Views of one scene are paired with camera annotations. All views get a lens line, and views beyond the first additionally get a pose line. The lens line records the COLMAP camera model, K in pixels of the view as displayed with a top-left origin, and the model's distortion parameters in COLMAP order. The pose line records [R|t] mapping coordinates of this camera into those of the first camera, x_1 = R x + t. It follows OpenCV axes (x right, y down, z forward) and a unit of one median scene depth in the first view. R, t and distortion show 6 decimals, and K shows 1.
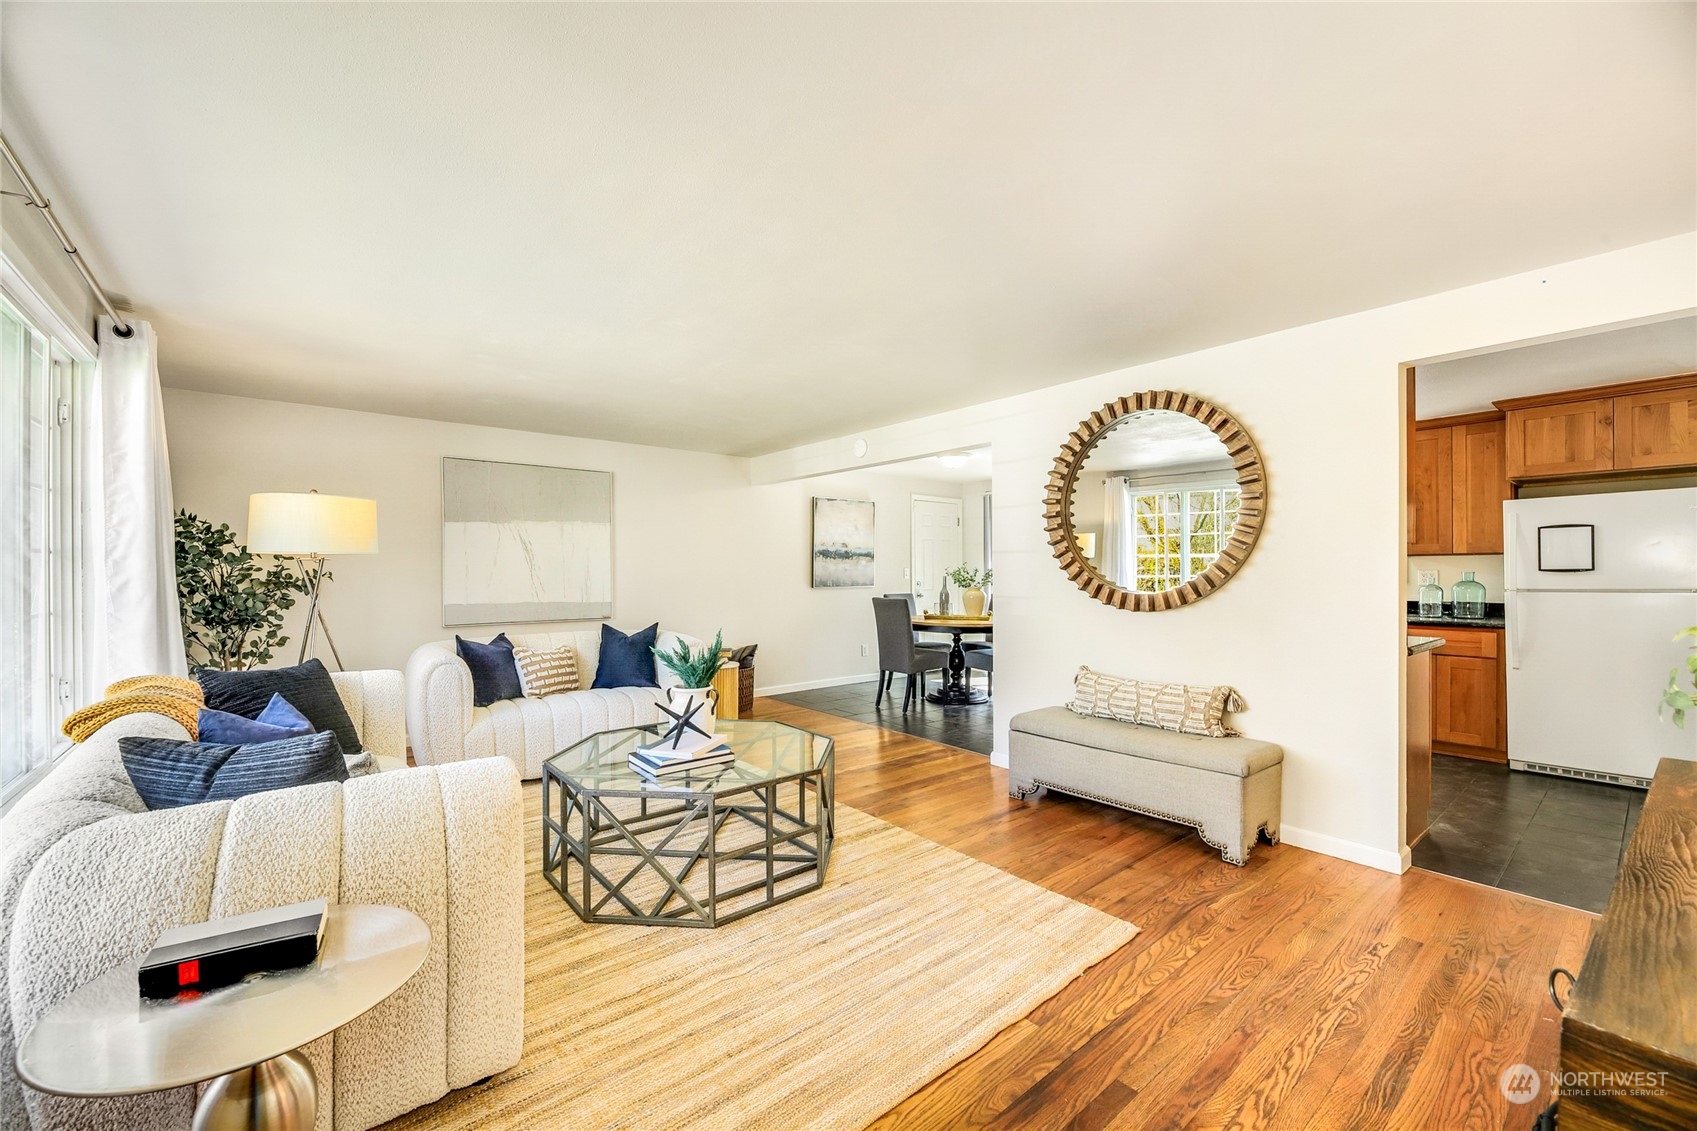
lens RADIAL K [[689.5, 0, 844.2], [0, 689.5, 571.8], [0, 0, 1]] dist [0.000284, -0.001878]
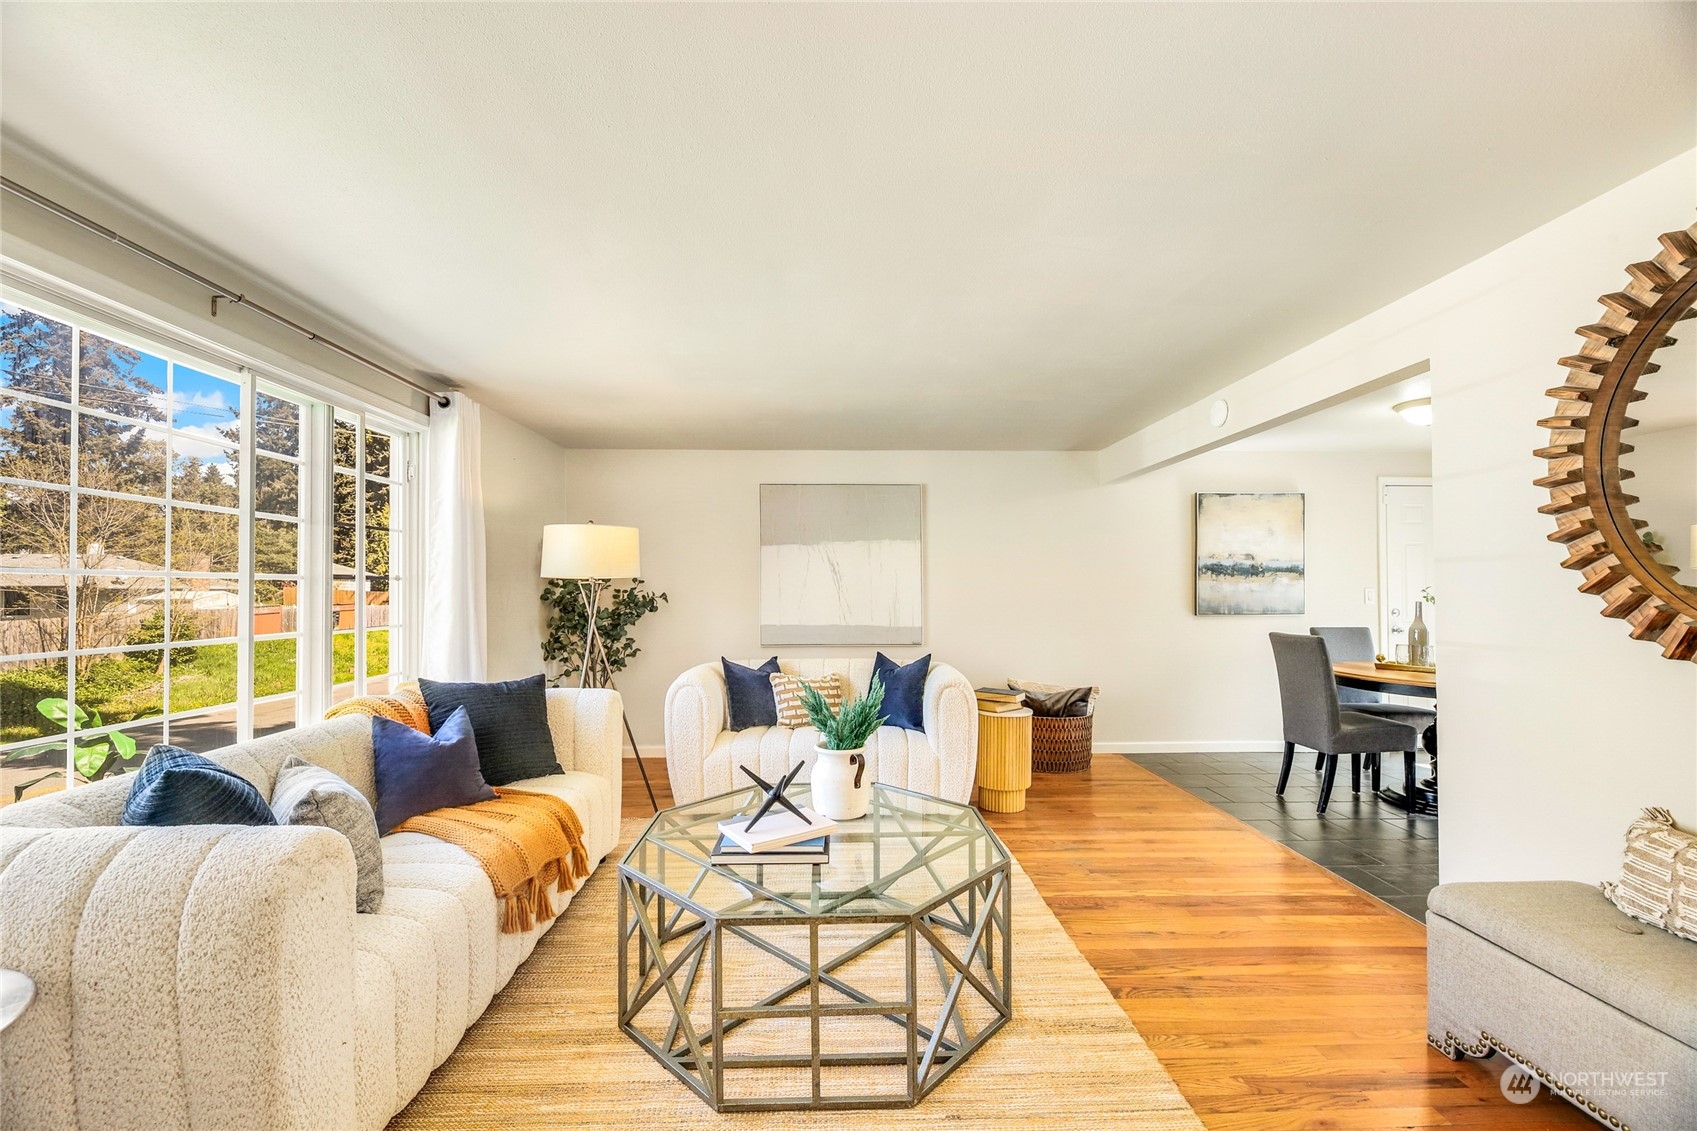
lens RADIAL K [[689.5, 0, 840.9], [0, 689.5, 579.3], [0, 0, 1]] dist [0.000284, -0.001878]
pose [[0.783227, -0.010640, -0.621645, 0.198219], [-0.000760, 0.999836, -0.018071, -0.003469], [0.621735, 0.014627, 0.783091, 0.302864]]
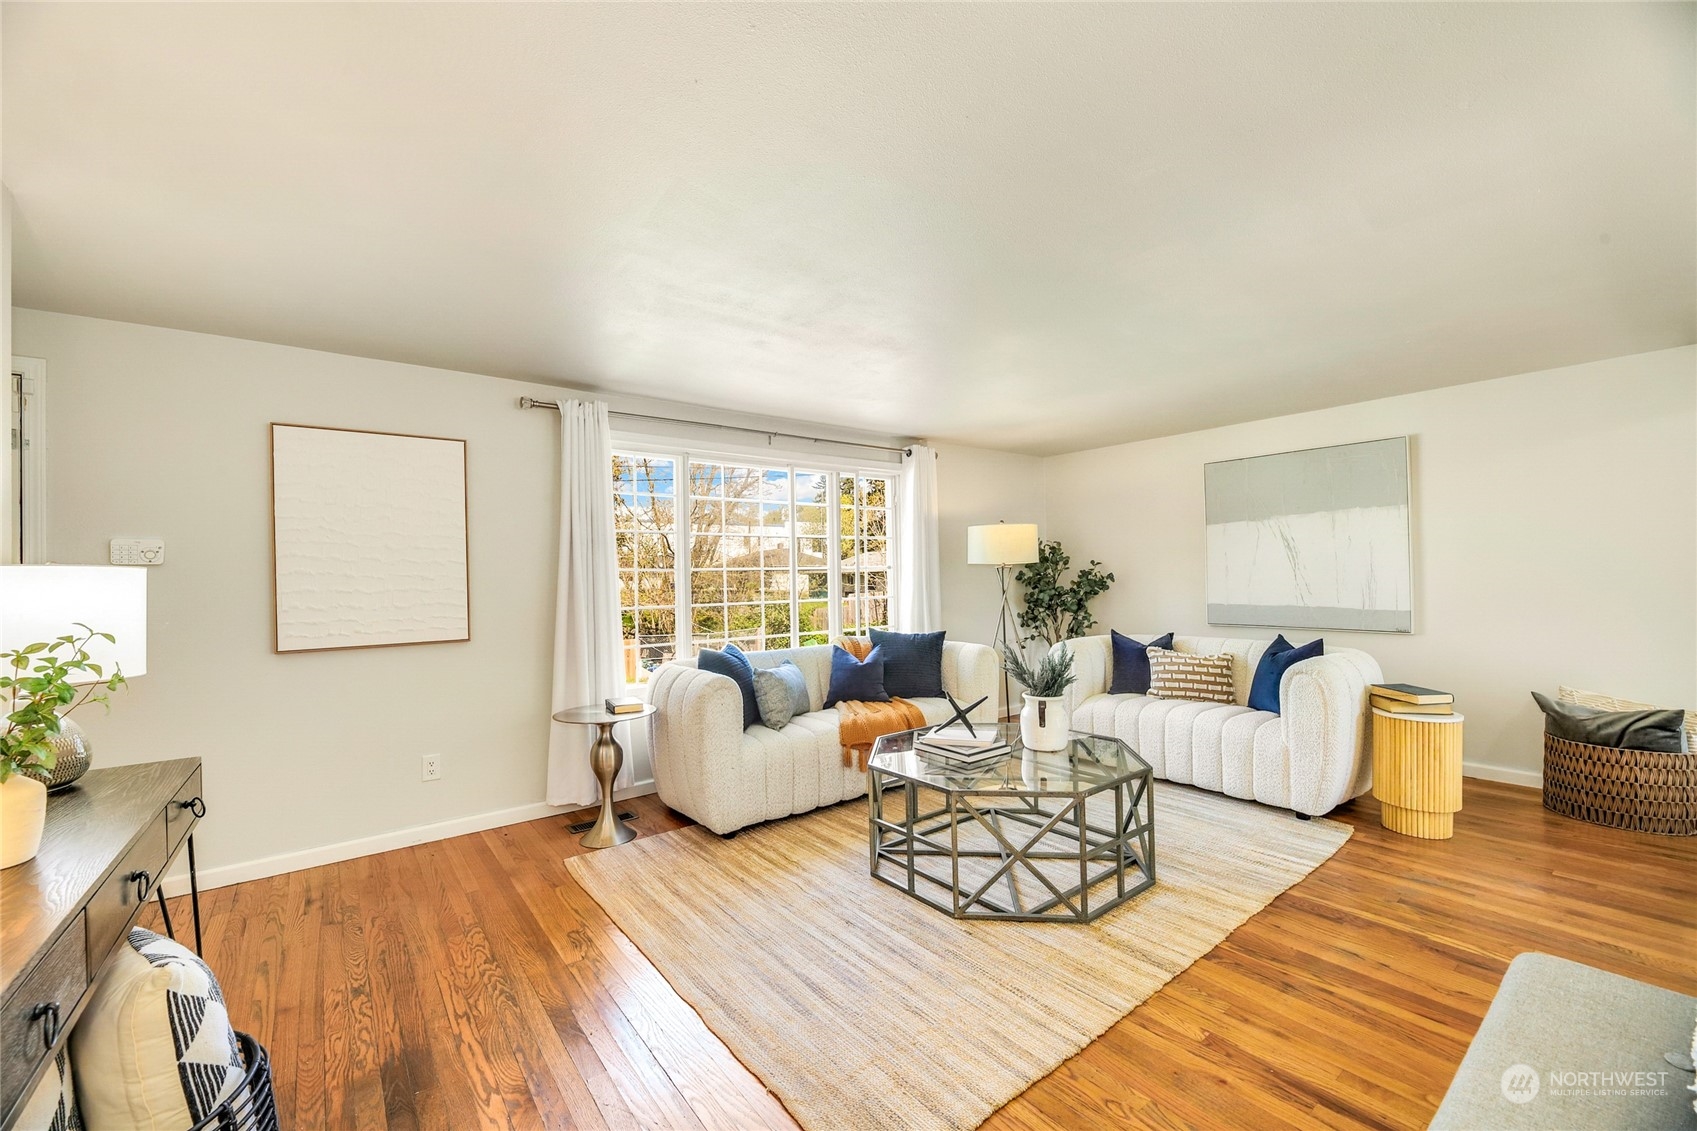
lens RADIAL K [[689.5, 0, 843.5], [0, 689.5, 561.1], [0, 0, 1]] dist [0.000284, -0.001878]
pose [[-0.044783, -0.019703, -0.998802, 0.591932], [0.014882, 0.999681, -0.020387, -0.005362], [0.998886, -0.015777, -0.044476, 0.582752]]
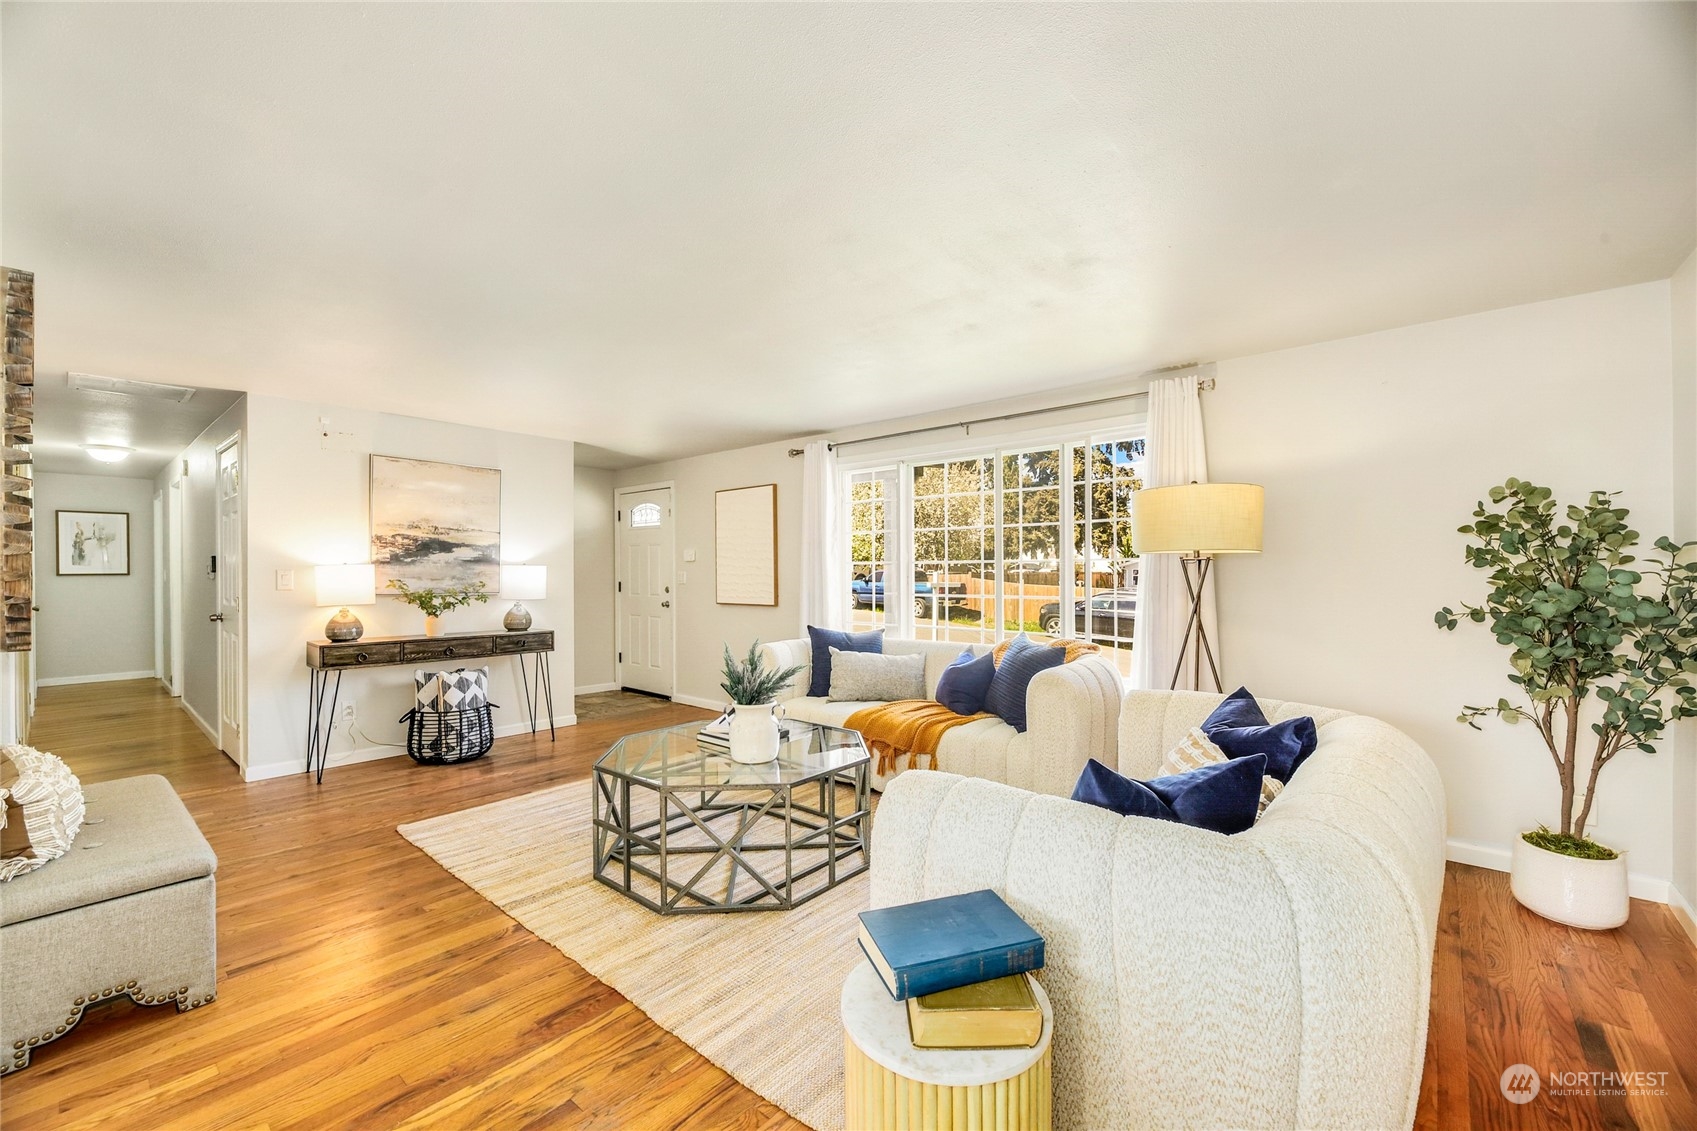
lens RADIAL K [[689.5, 0, 840.8], [0, 689.5, 572.5], [0, 0, 1]] dist [0.000284, -0.001878]
pose [[-0.988349, -0.002105, -0.152190, -0.146886], [-0.003548, 0.999951, 0.009210, -0.010181], [0.152163, 0.009643, -0.988308, 1.458387]]
